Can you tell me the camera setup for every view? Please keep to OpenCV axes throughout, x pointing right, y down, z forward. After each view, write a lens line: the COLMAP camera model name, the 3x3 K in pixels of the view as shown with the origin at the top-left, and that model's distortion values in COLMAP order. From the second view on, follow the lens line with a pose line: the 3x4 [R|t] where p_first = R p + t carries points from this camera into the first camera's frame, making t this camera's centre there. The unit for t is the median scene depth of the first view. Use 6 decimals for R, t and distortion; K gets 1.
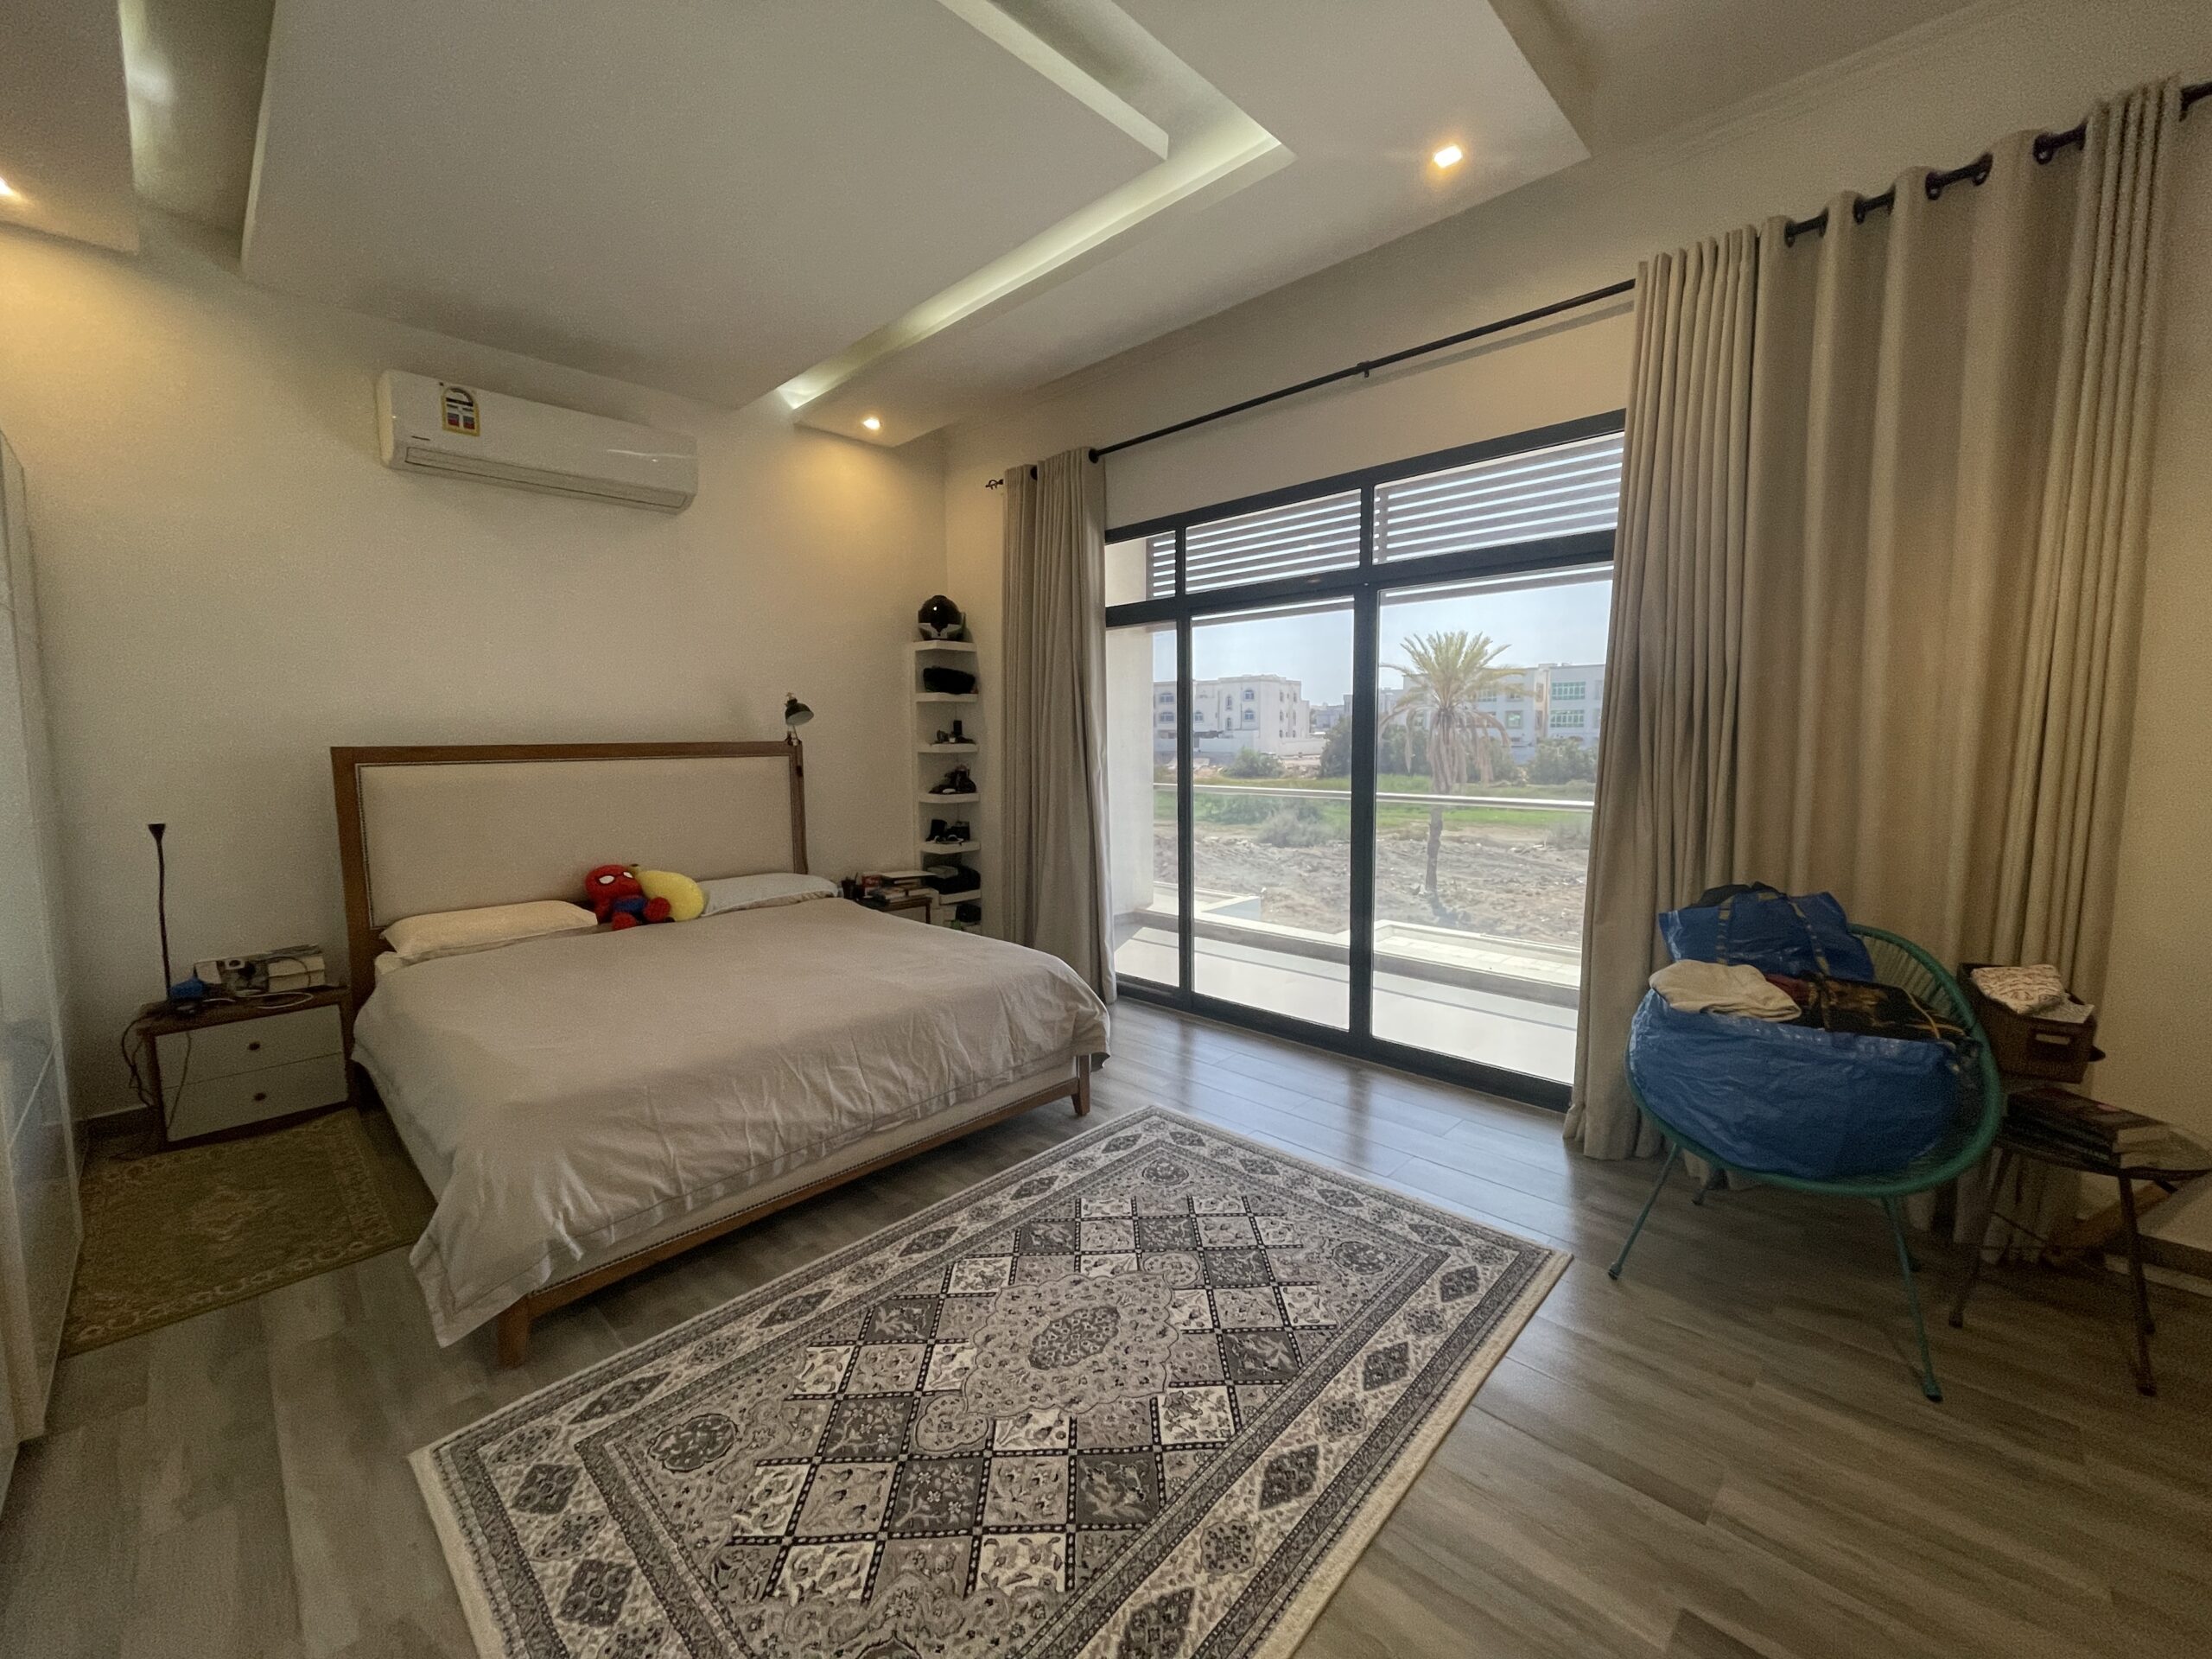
lens RADIAL K [[889.1, 0, 1107.0], [0, 889.1, 818.4], [0, 0, 1]] dist [0.003597, 0.000135]
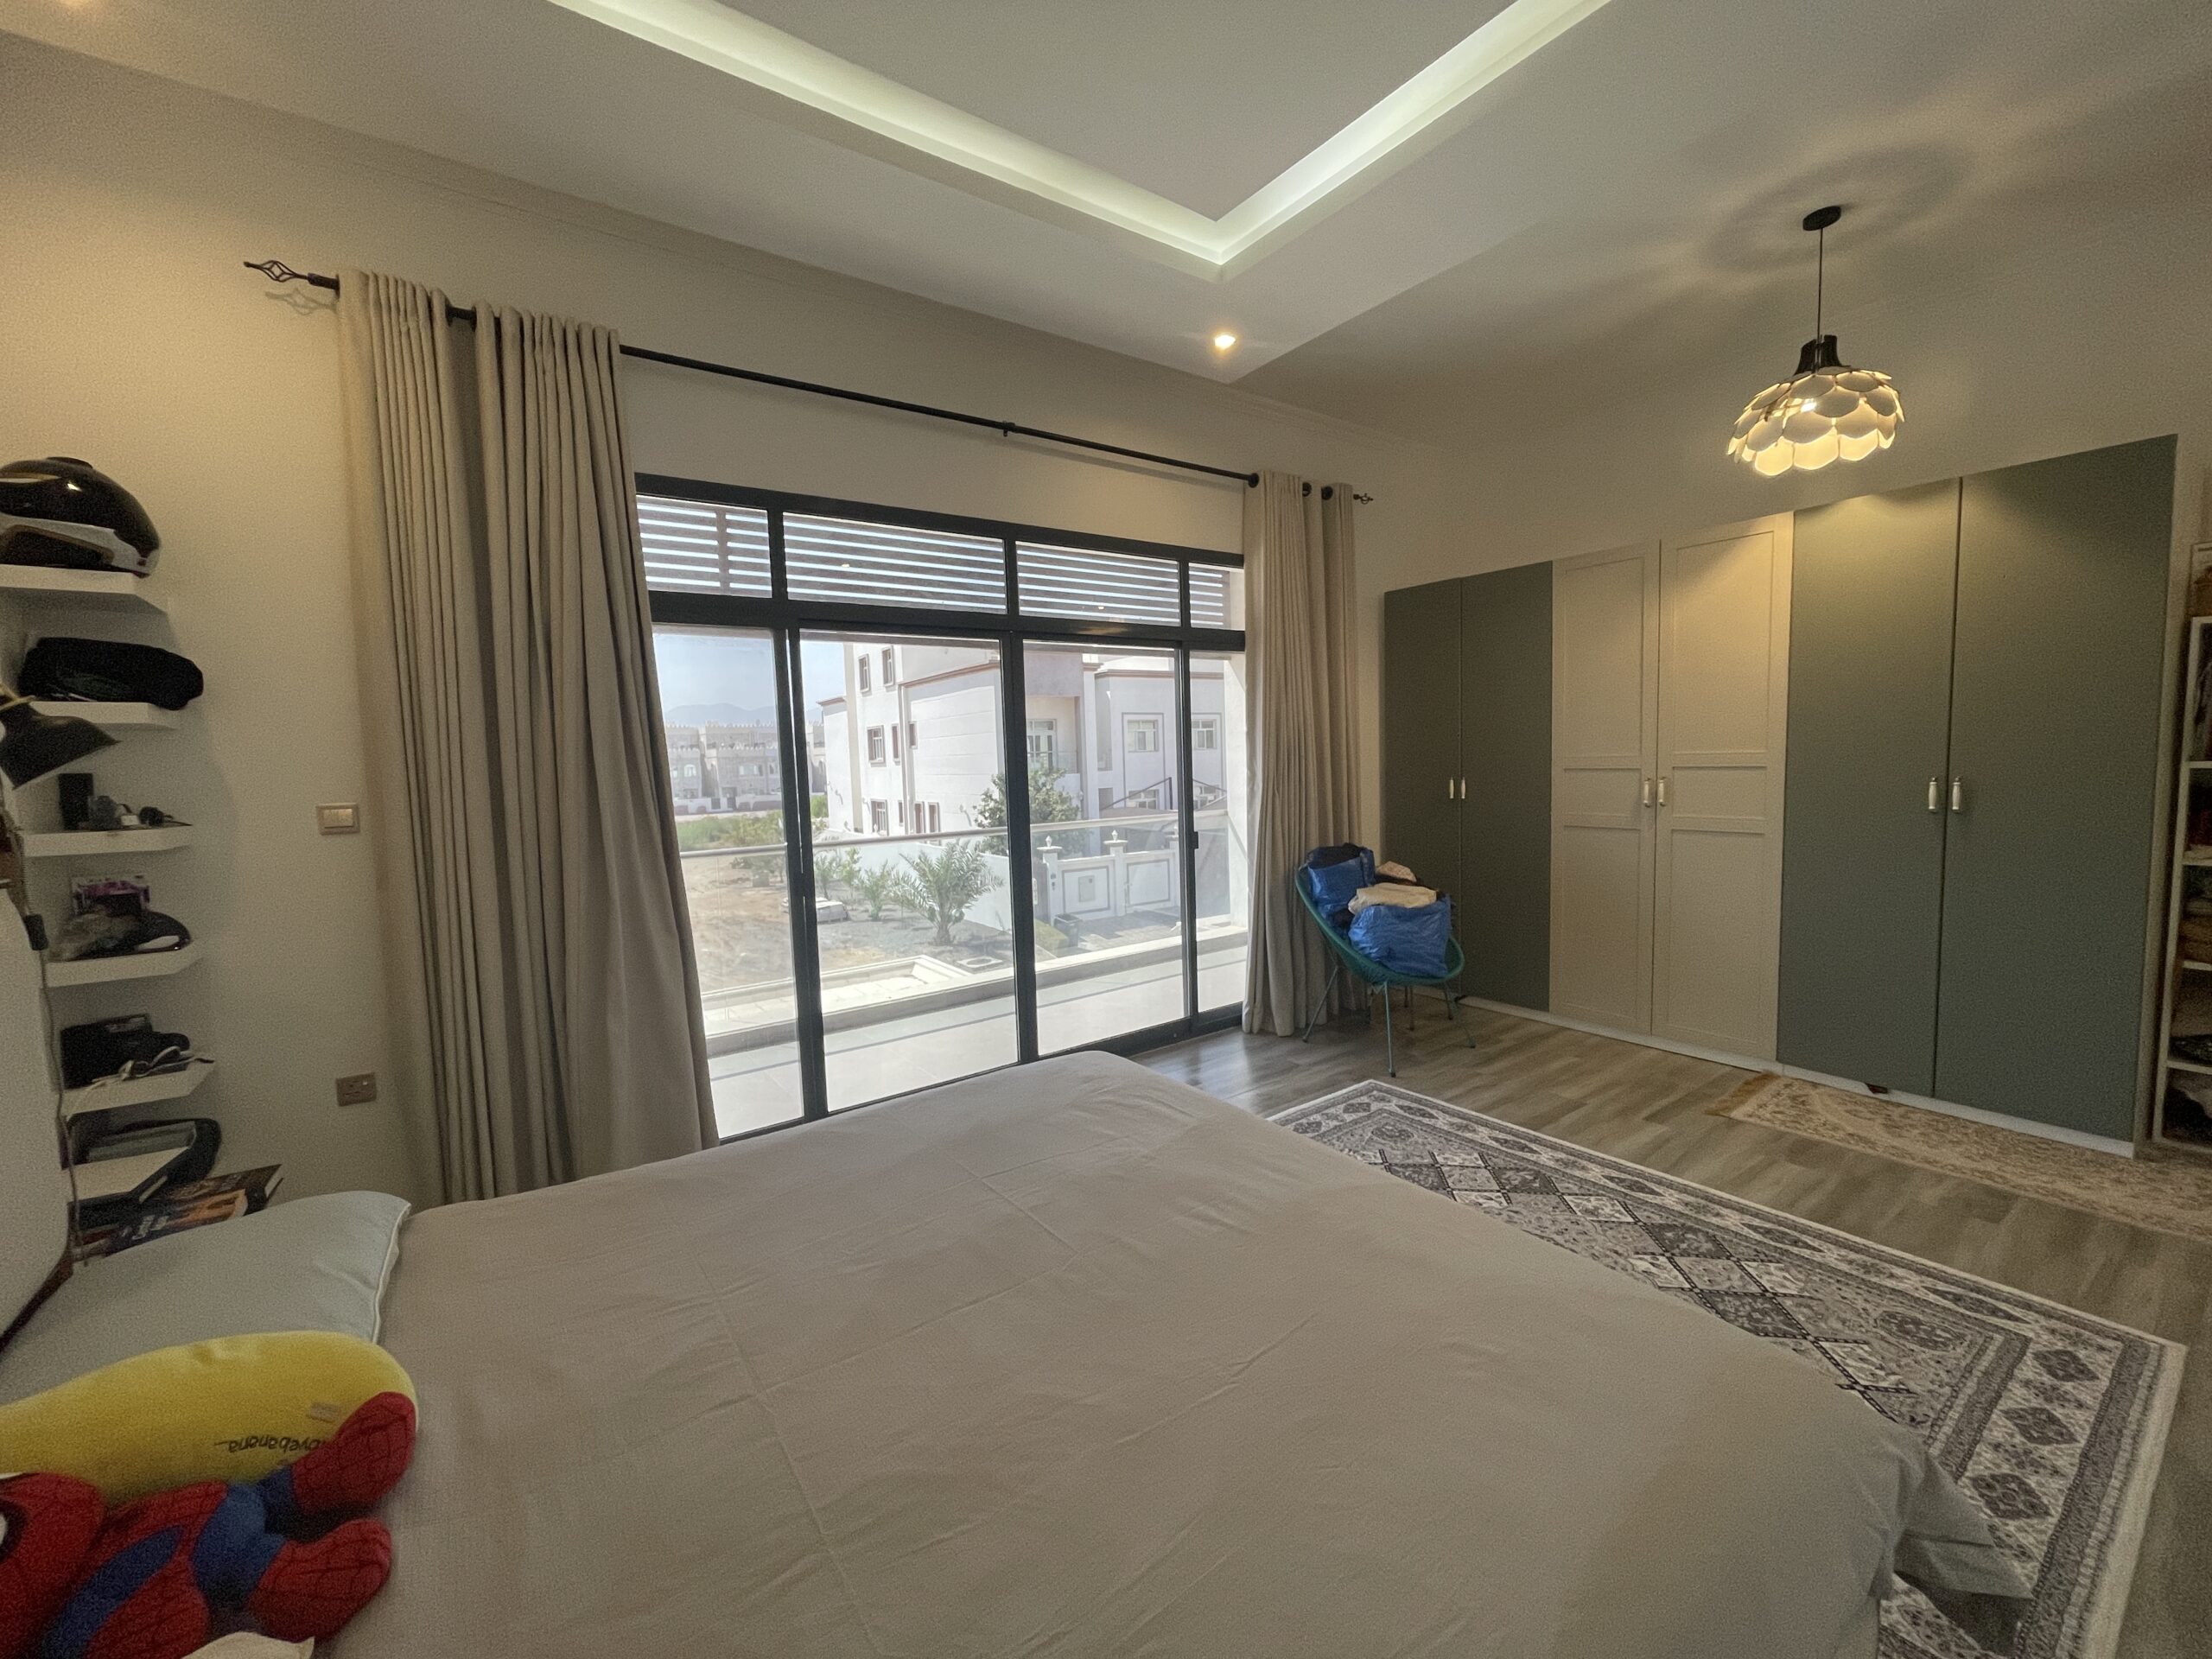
lens RADIAL K [[884.9, 0, 1104.0], [0, 884.9, 811.5], [0, 0, 1]] dist [-0.007687, -0.000395]
pose [[0.192635, -0.051056, 0.979941, -1.014968], [0.127159, 0.991524, 0.026663, -0.087527], [-0.972997, 0.119472, 0.197495, 0.997903]]
